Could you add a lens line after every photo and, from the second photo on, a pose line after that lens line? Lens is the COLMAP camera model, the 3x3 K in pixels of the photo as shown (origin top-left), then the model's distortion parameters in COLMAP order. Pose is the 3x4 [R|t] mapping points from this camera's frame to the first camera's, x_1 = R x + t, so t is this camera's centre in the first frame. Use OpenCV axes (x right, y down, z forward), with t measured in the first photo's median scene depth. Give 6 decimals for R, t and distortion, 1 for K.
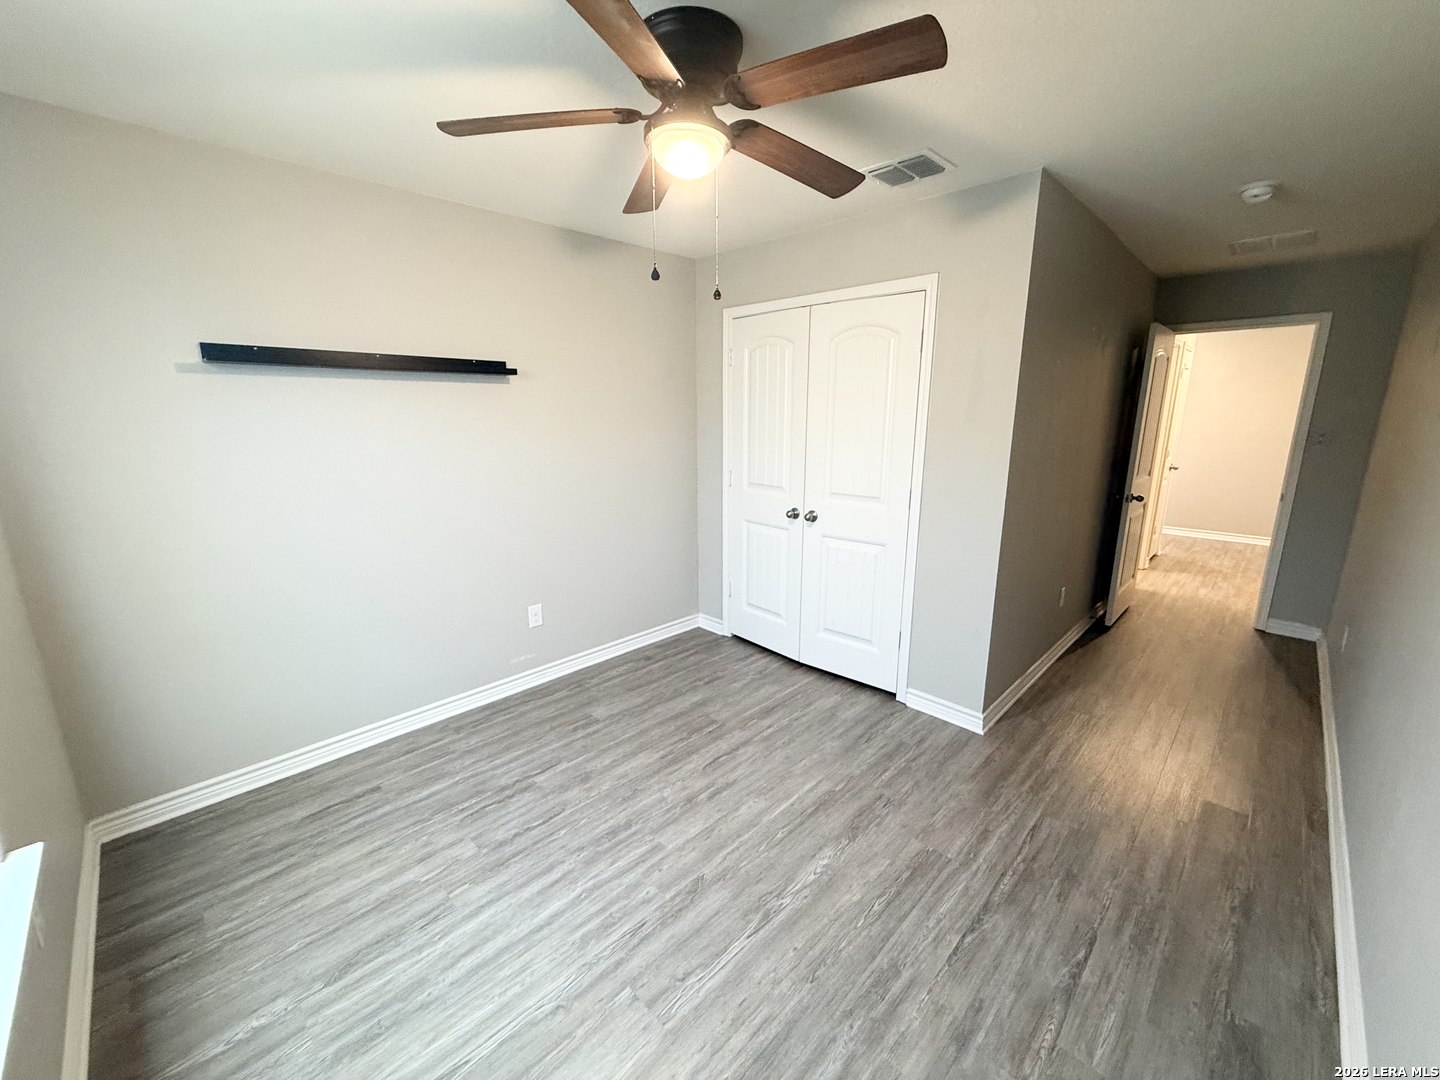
lens RADIAL K [[576.2, 0, 716.9], [0, 576.2, 539.8], [0, 0, 1]] dist [-0.000648, 0.000605]
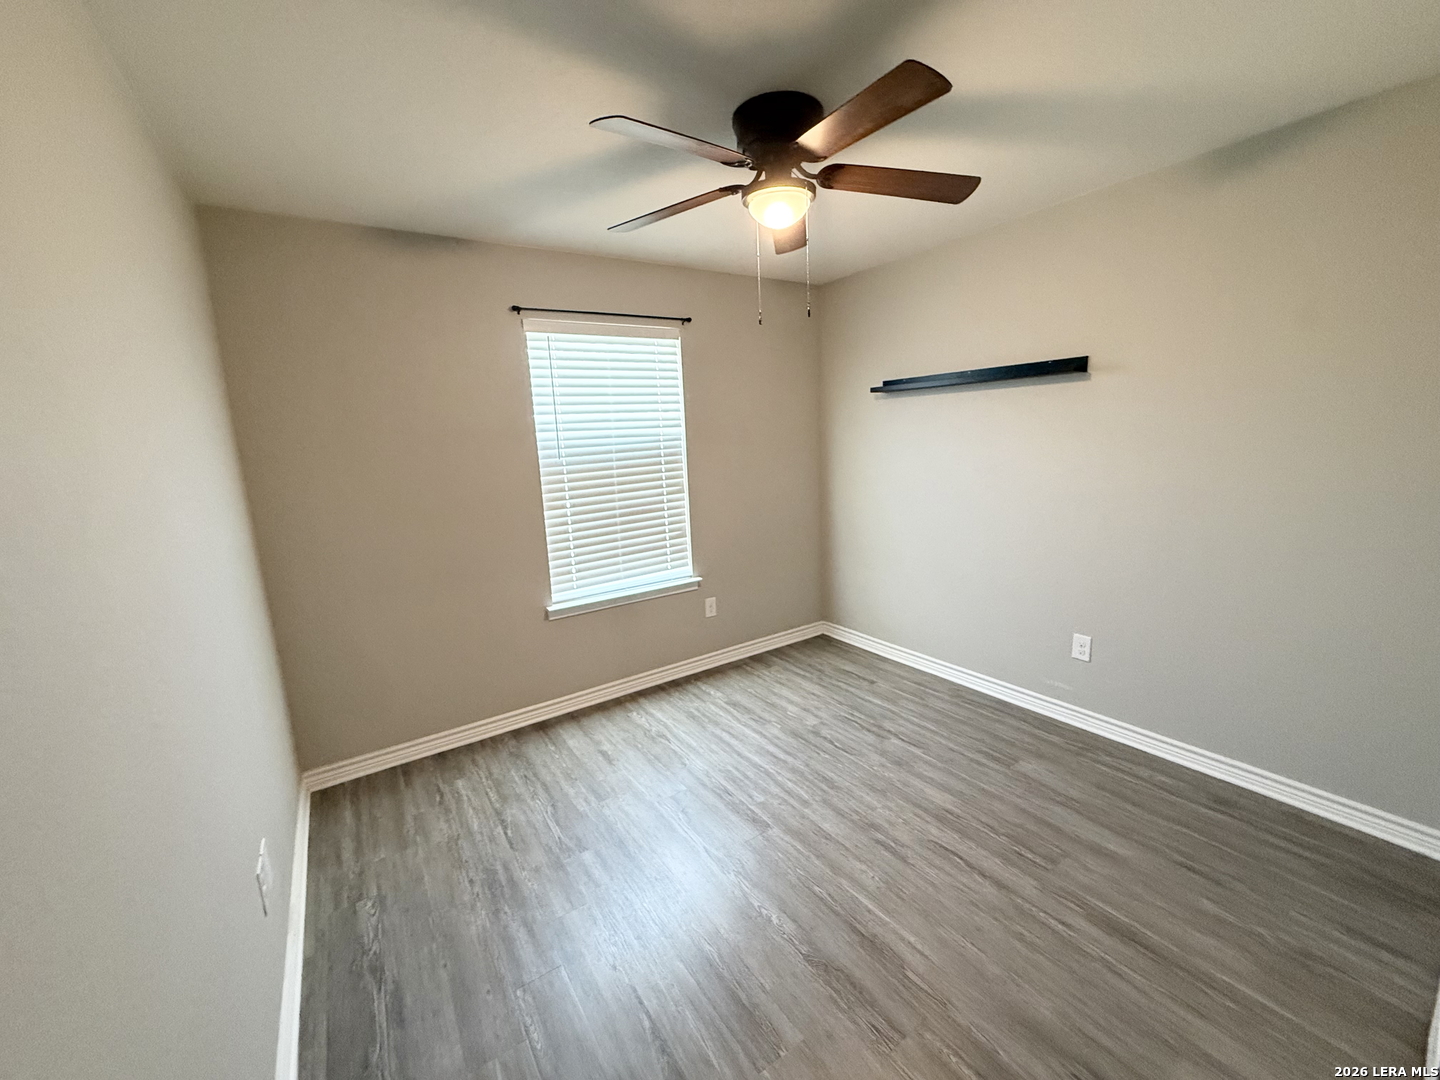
lens RADIAL K [[576.2, 0, 716.9], [0, 576.2, 539.8], [0, 0, 1]] dist [-0.000648, 0.000605]
pose [[-0.203544, 0.189878, -0.960477, 0.815448], [-0.169753, 0.959312, 0.225622, -0.171056], [0.964237, 0.208968, -0.163030, 0.793641]]
